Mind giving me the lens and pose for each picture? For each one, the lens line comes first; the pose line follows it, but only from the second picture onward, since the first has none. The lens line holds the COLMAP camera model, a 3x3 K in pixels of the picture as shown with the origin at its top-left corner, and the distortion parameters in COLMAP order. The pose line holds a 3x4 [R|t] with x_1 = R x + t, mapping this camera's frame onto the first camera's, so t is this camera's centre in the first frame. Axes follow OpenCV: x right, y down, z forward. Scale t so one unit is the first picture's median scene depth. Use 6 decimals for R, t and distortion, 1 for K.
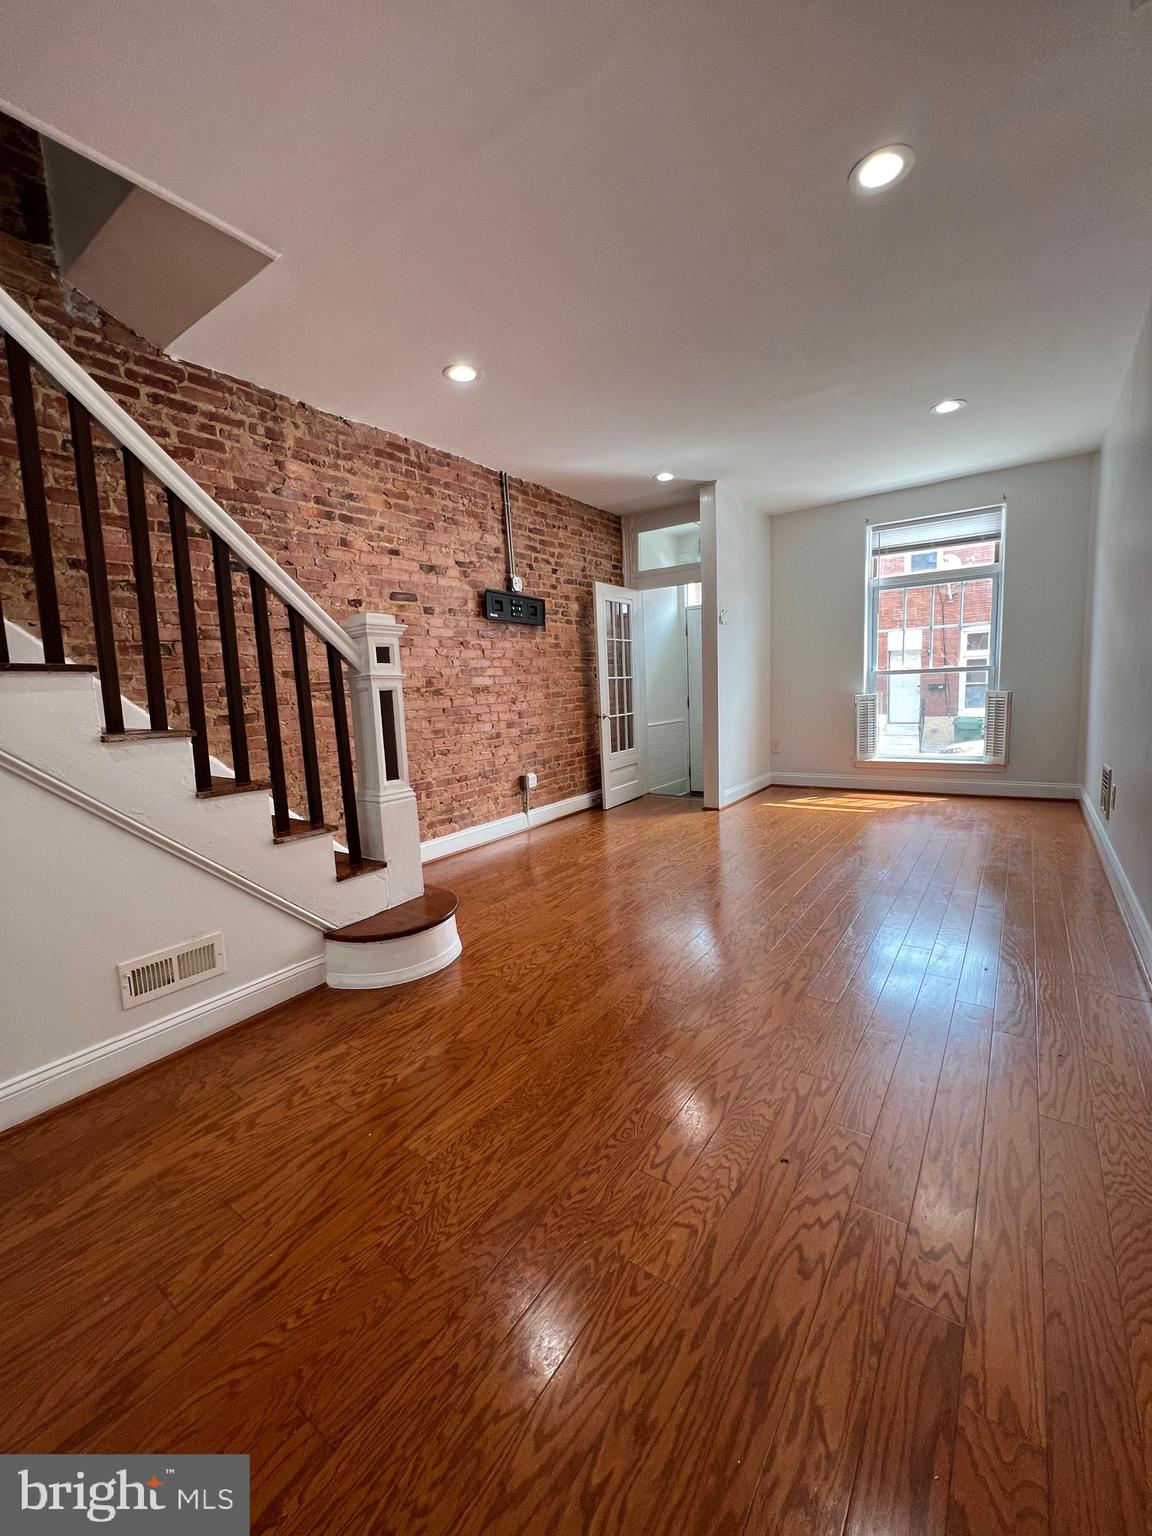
lens RADIAL K [[613.3, 0, 568.1], [0, 613.3, 762.2], [0, 0, 1]] dist [-0.002642, -0.000055]
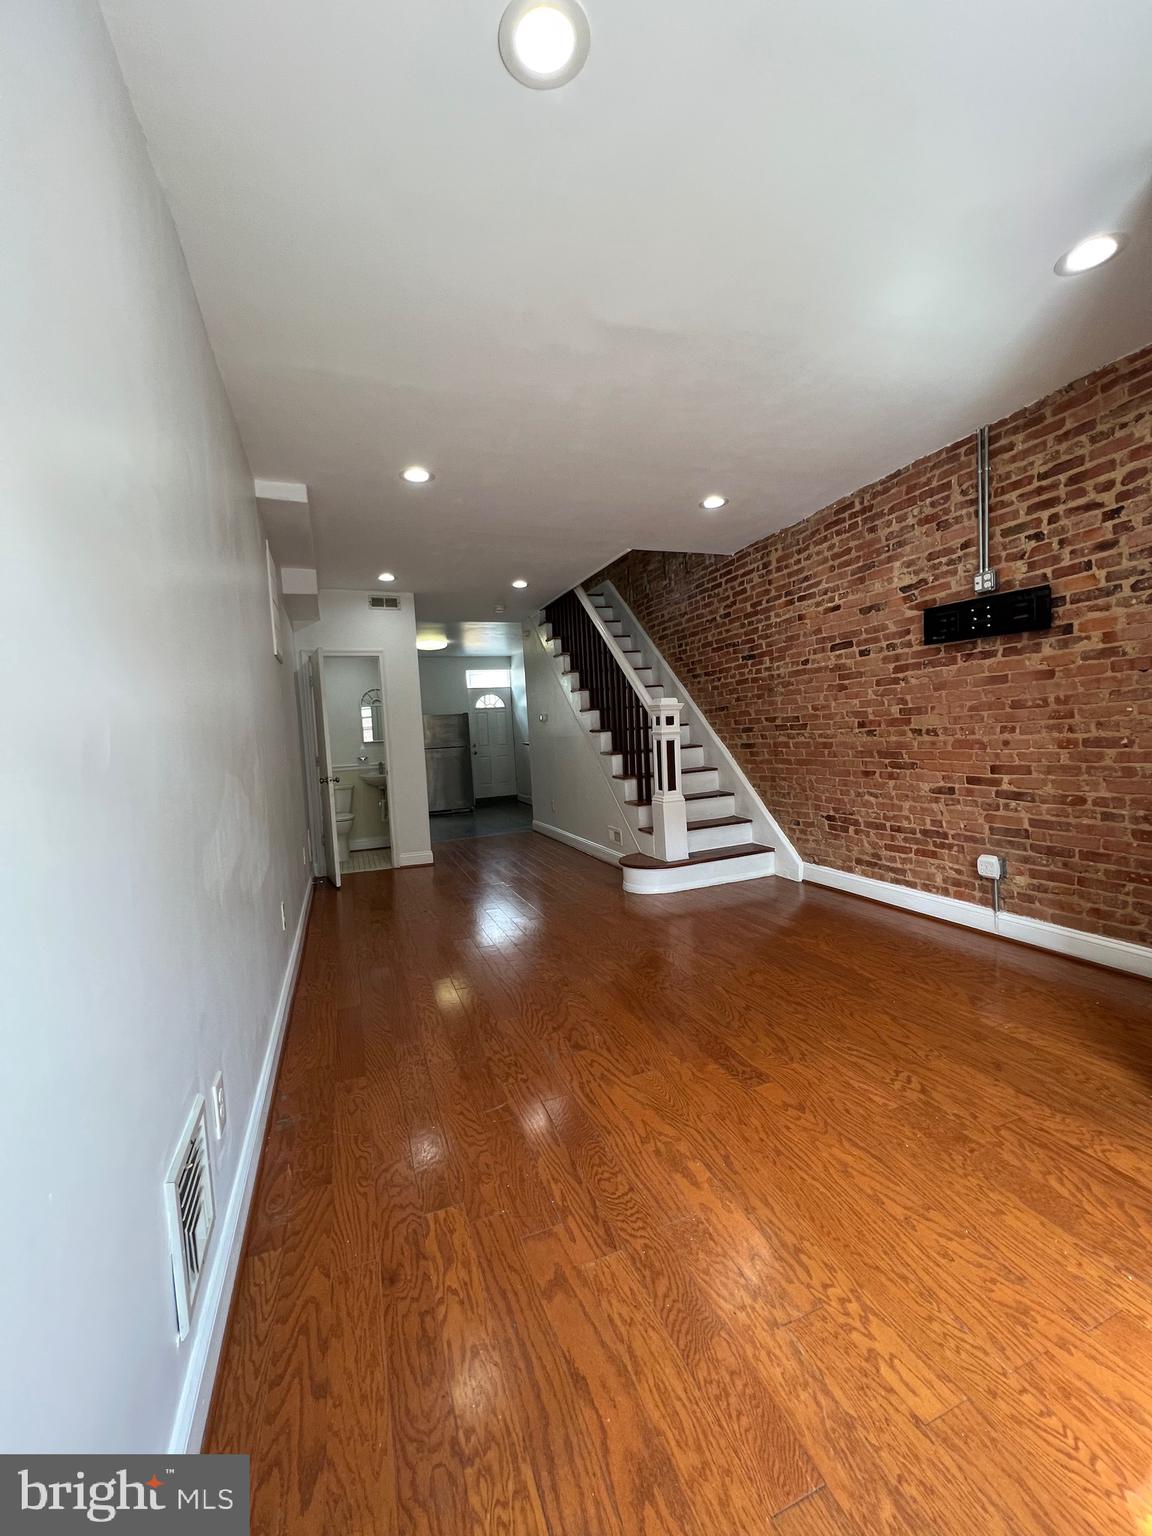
lens RADIAL K [[613.3, 0, 577.5], [0, 613.3, 764.1], [0, 0, 1]] dist [-0.002642, -0.000055]
pose [[-0.527441, 0.124320, -0.840447, 0.910074], [-0.017080, 0.987485, 0.156788, -0.222084], [0.849420, 0.097051, -0.518717, 1.168719]]
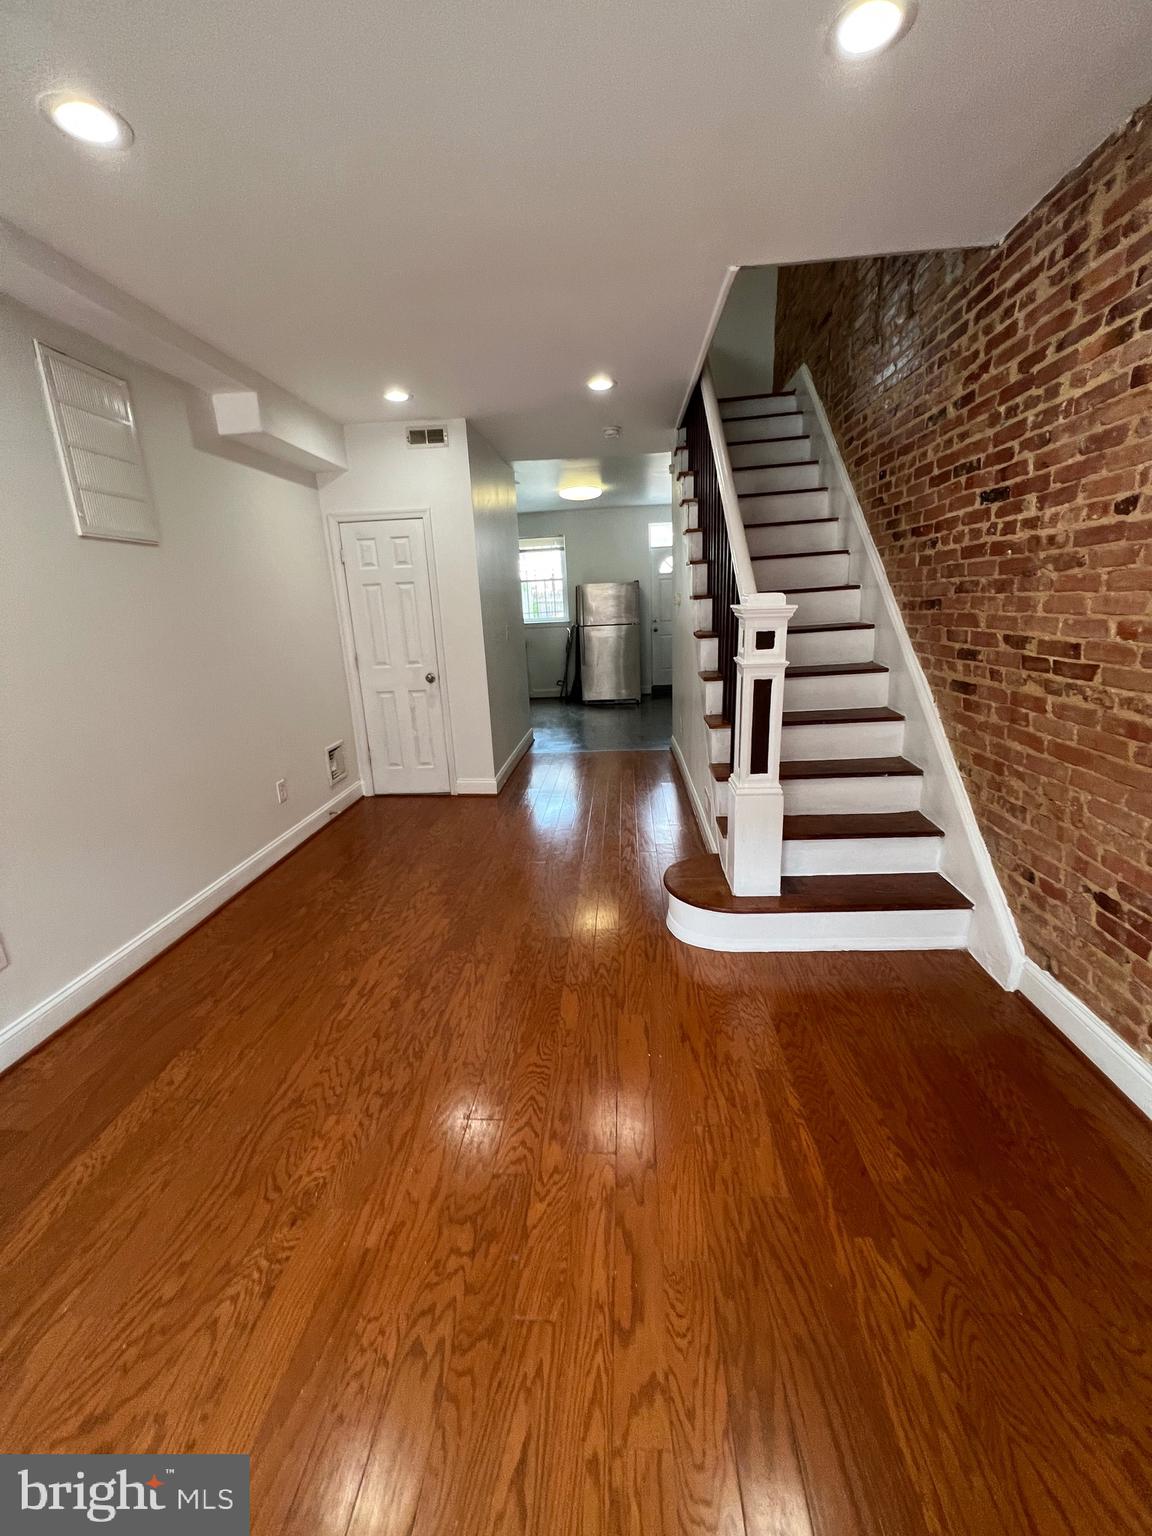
lens RADIAL K [[613.3, 0, 577.7], [0, 613.3, 764.7], [0, 0, 1]] dist [-0.002642, -0.000055]
pose [[-0.836050, 0.226476, -0.499730, 0.278649], [0.022713, 0.924334, 0.380907, -0.242062], [0.548183, 0.307107, -0.777933, 1.098491]]
